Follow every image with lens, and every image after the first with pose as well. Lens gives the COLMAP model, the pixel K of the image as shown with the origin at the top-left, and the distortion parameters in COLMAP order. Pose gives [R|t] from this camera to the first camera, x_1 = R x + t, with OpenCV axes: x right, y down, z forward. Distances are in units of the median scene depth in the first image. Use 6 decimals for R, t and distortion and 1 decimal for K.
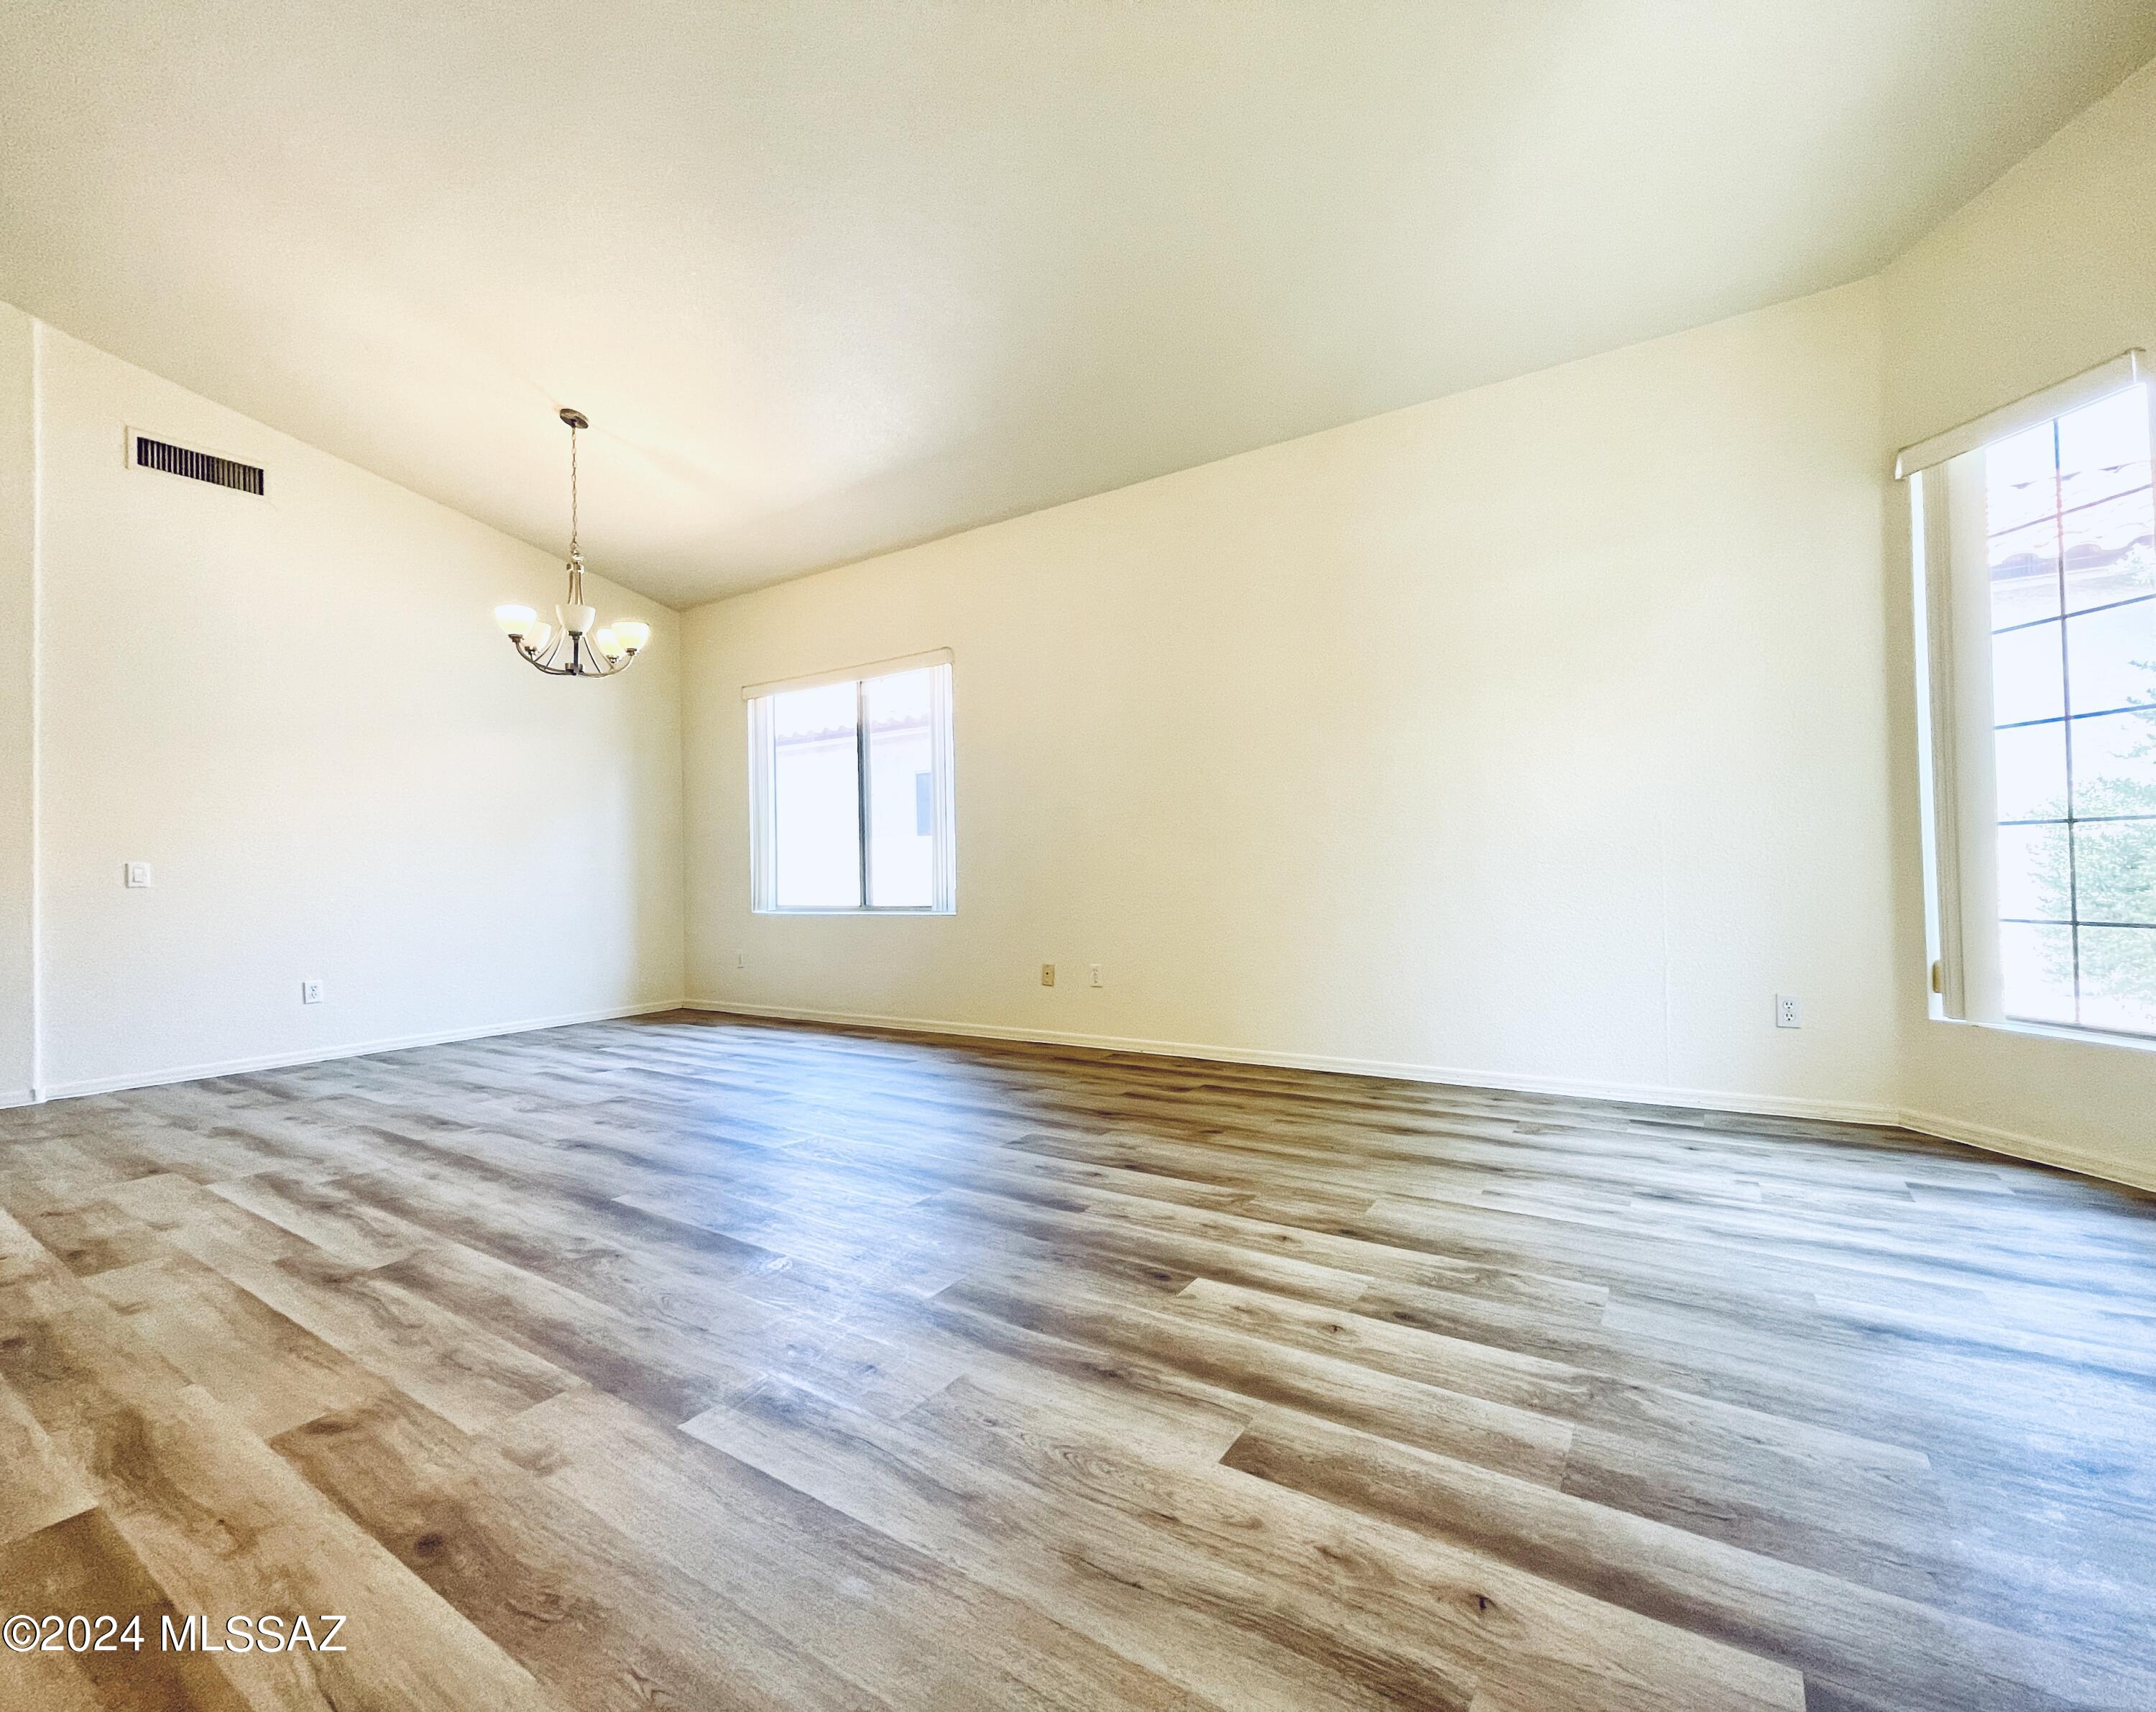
lens RADIAL K [[965.1, 0, 1078.0], [0, 965.1, 856.0], [0, 0, 1]] dist [-0.002051, -0.006428]
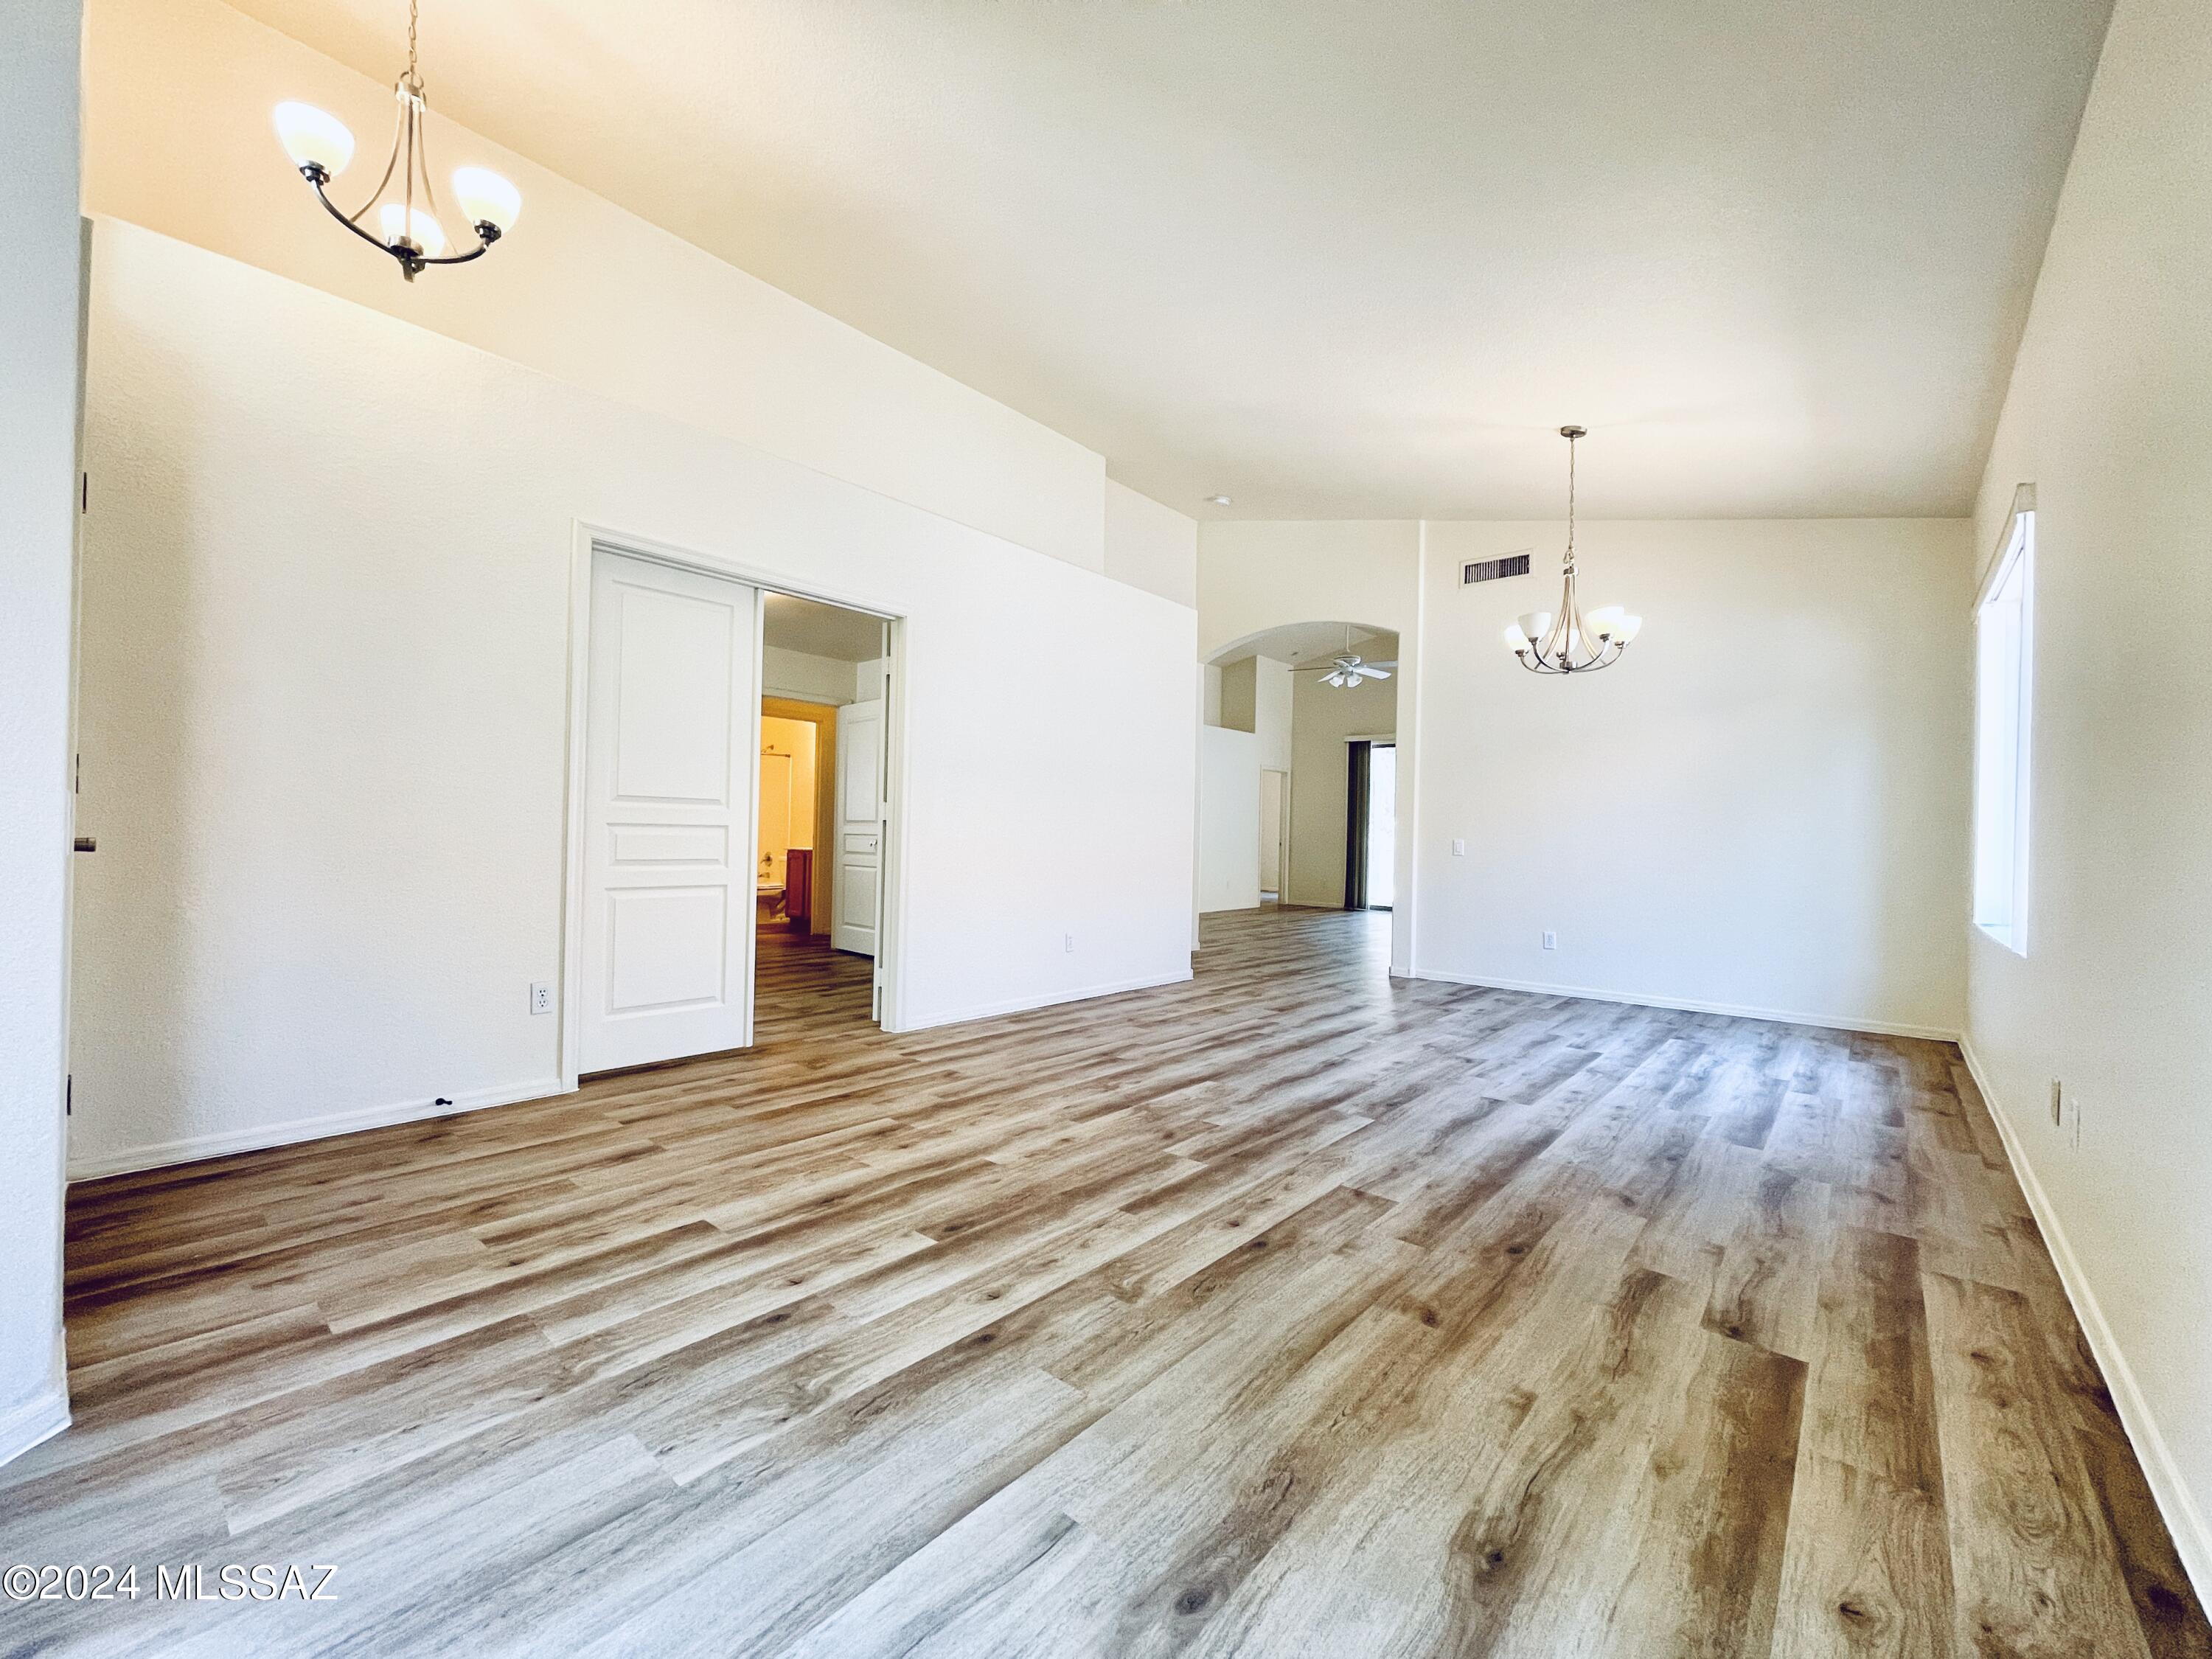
lens RADIAL K [[894.9, 0, 1106.0], [0, 894.9, 829.5], [0, 0, 1]] dist [-0.003515, 0.000089]
pose [[-0.139660, 0.009355, -0.990155, 1.188765], [-0.002742, 0.999948, 0.009834, -0.043644], [0.990196, 0.004088, -0.139628, 1.441219]]
